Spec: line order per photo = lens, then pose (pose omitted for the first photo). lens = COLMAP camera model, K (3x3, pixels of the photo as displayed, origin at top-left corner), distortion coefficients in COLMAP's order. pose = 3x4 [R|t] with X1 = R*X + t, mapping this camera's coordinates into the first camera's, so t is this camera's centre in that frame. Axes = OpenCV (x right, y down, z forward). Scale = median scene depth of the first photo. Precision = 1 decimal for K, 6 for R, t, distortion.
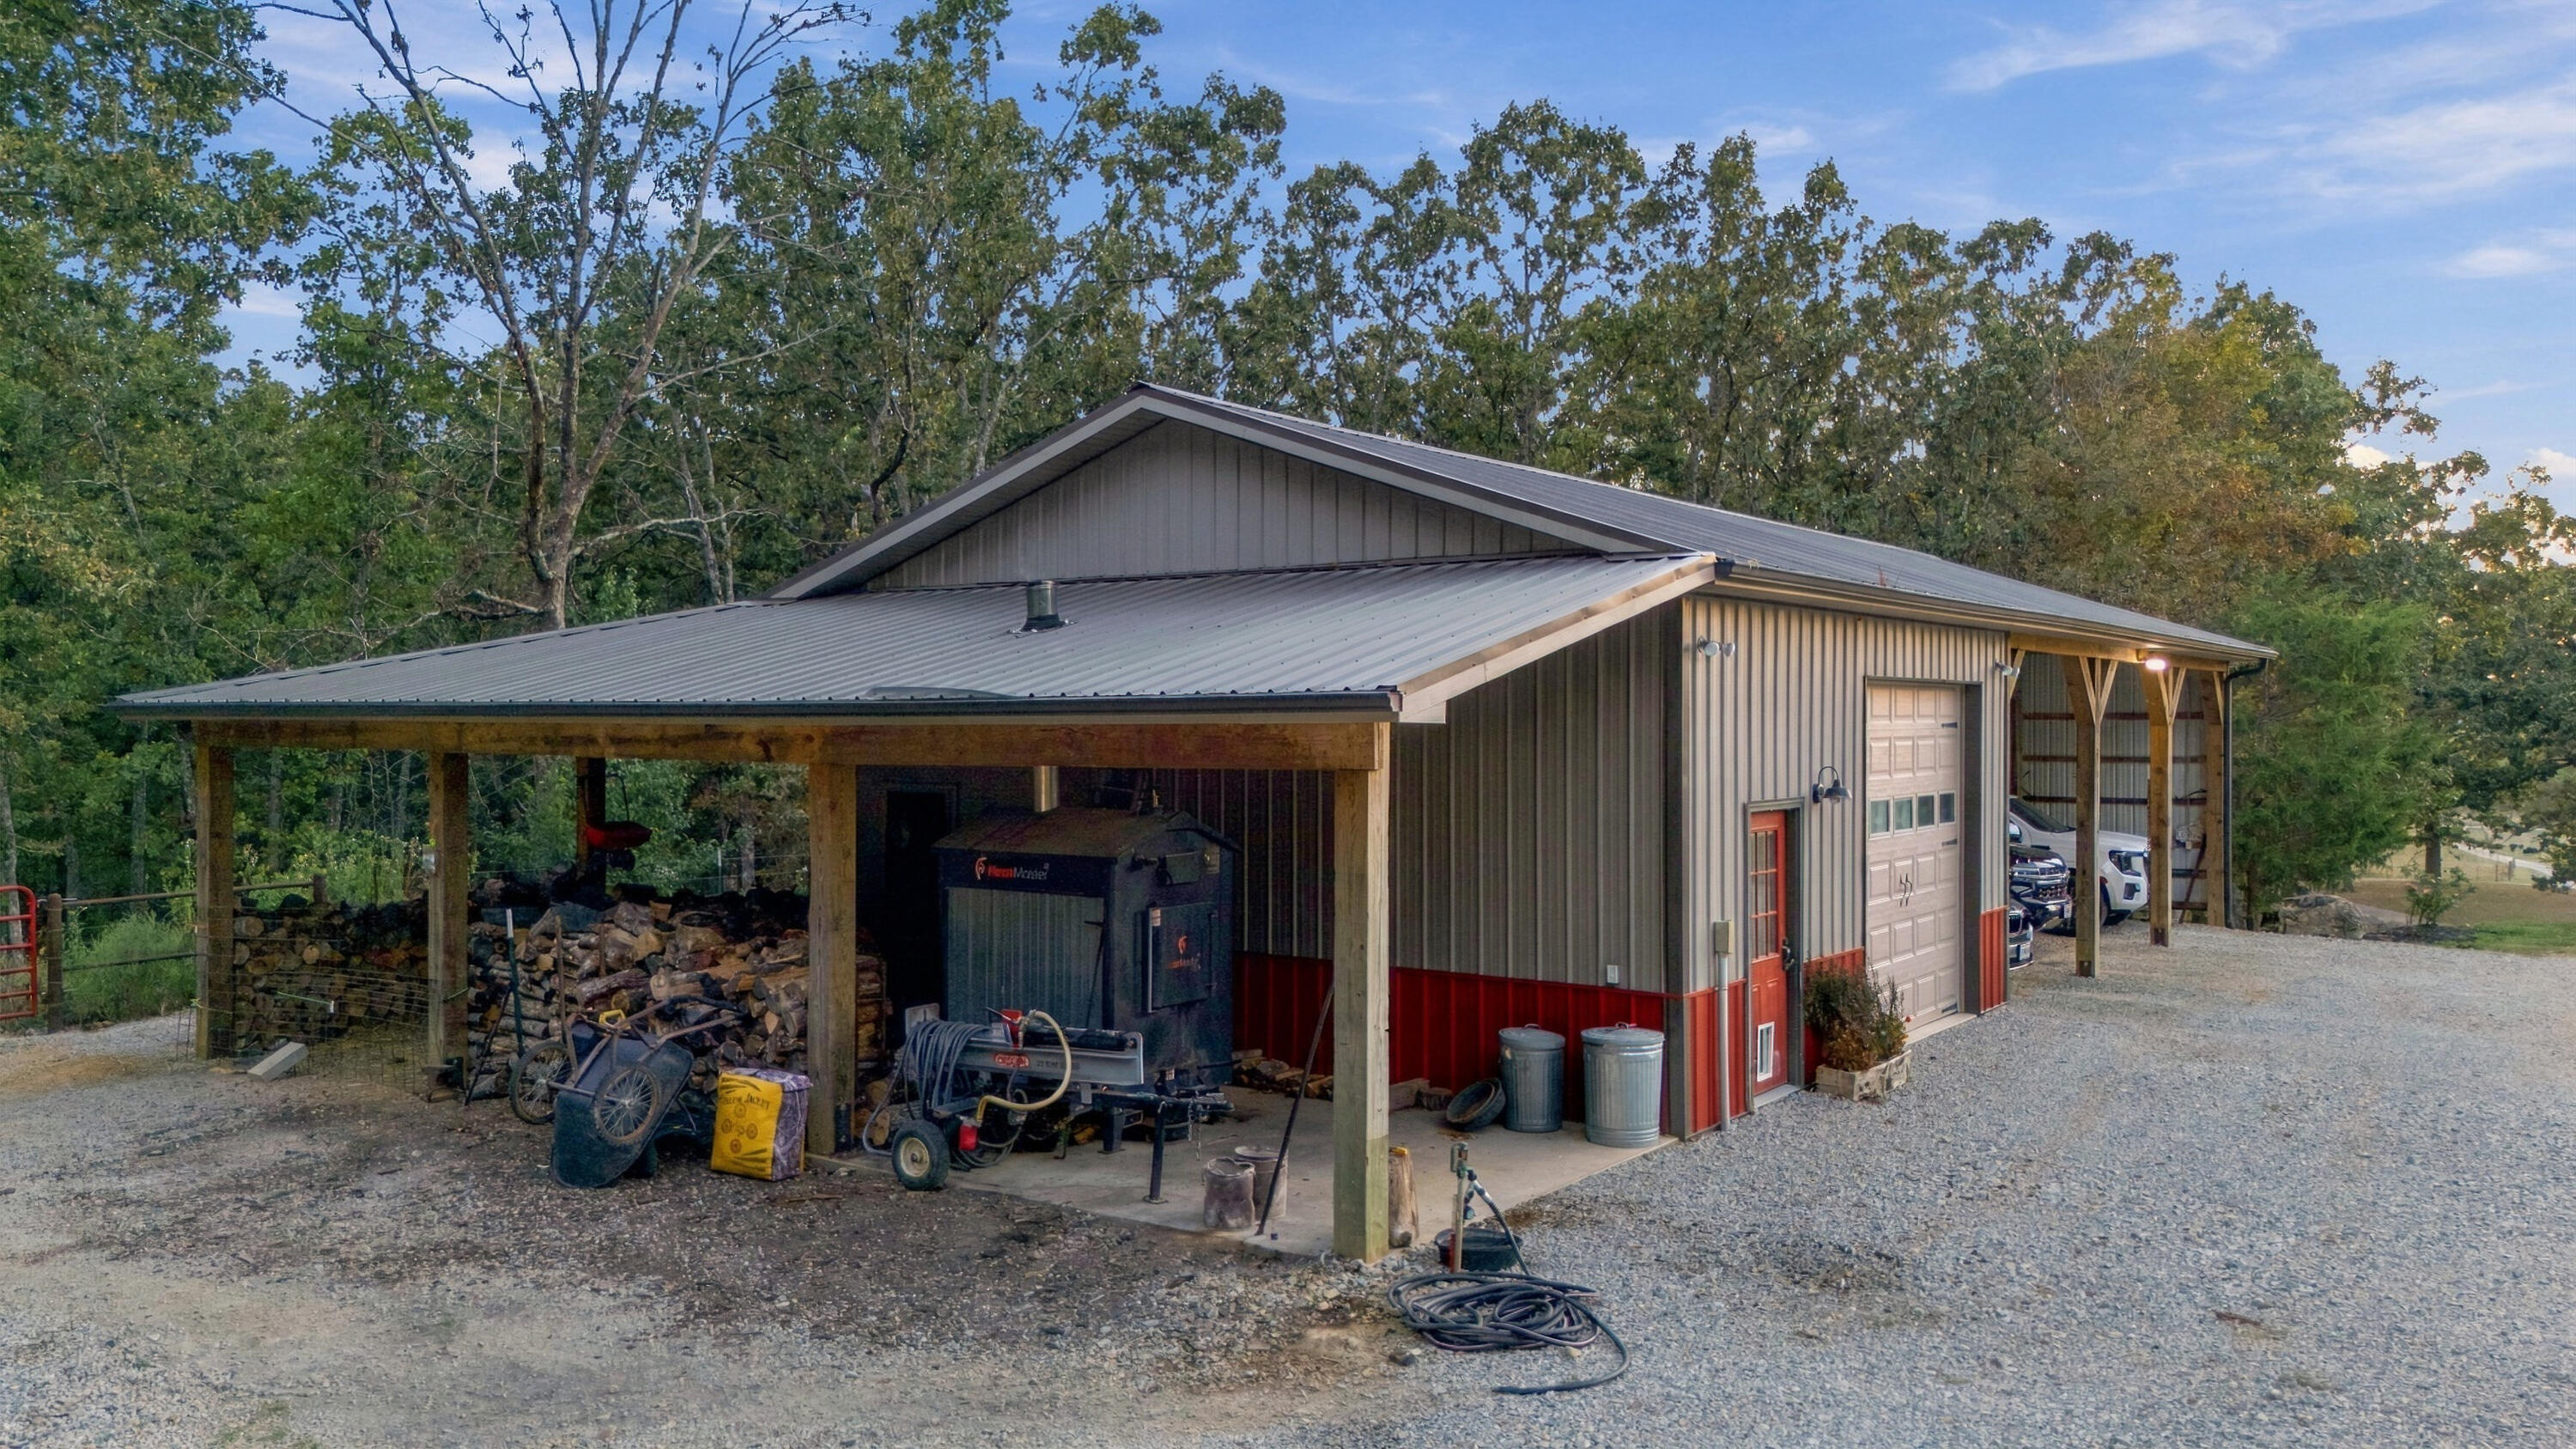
lens RADIAL K [[1957.8, 0, 1288.0], [0, 1957.8, 724.5], [0, 0, 1]] dist [-0.000124, -0.001633]
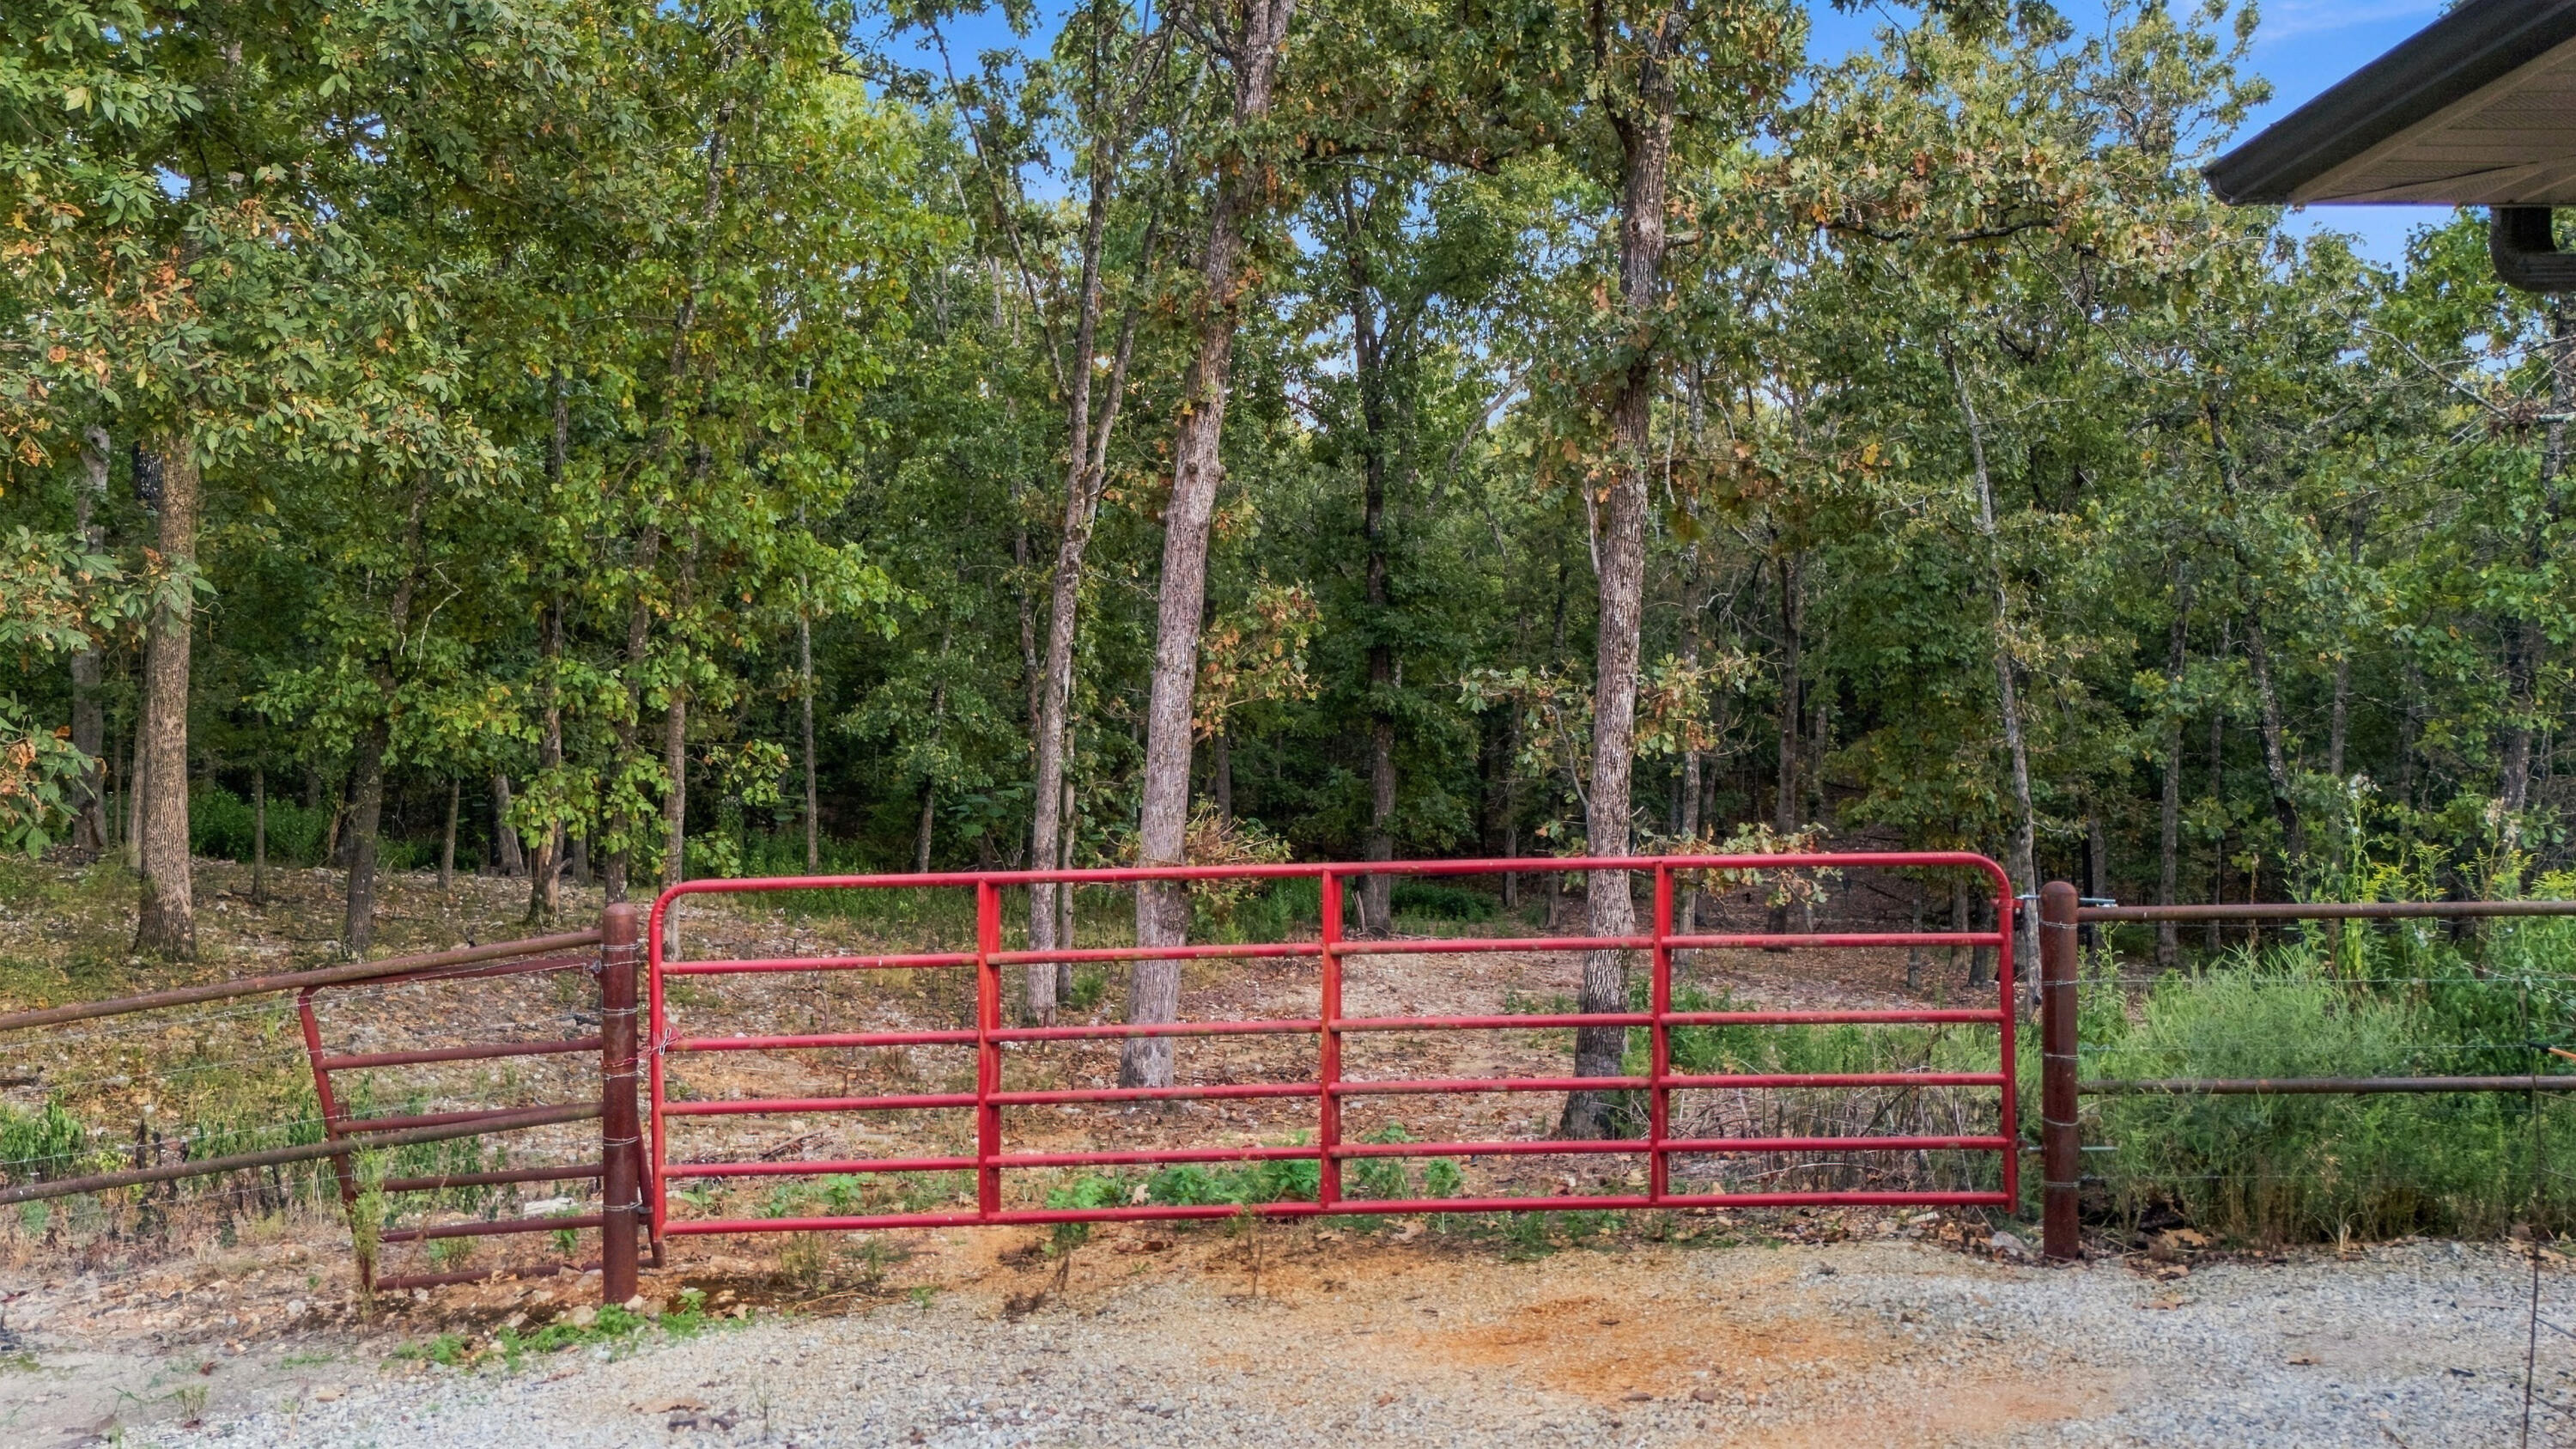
lens RADIAL K [[1957.8, 0, 1288.0], [0, 1957.8, 724.5], [0, 0, 1]] dist [-0.000124, -0.001633]
pose [[0.583296, 0.004685, -0.812246, -0.238601], [-0.008235, 0.999966, -0.000147, 0.033597], [0.812218, 0.006775, 0.583314, 0.382883]]
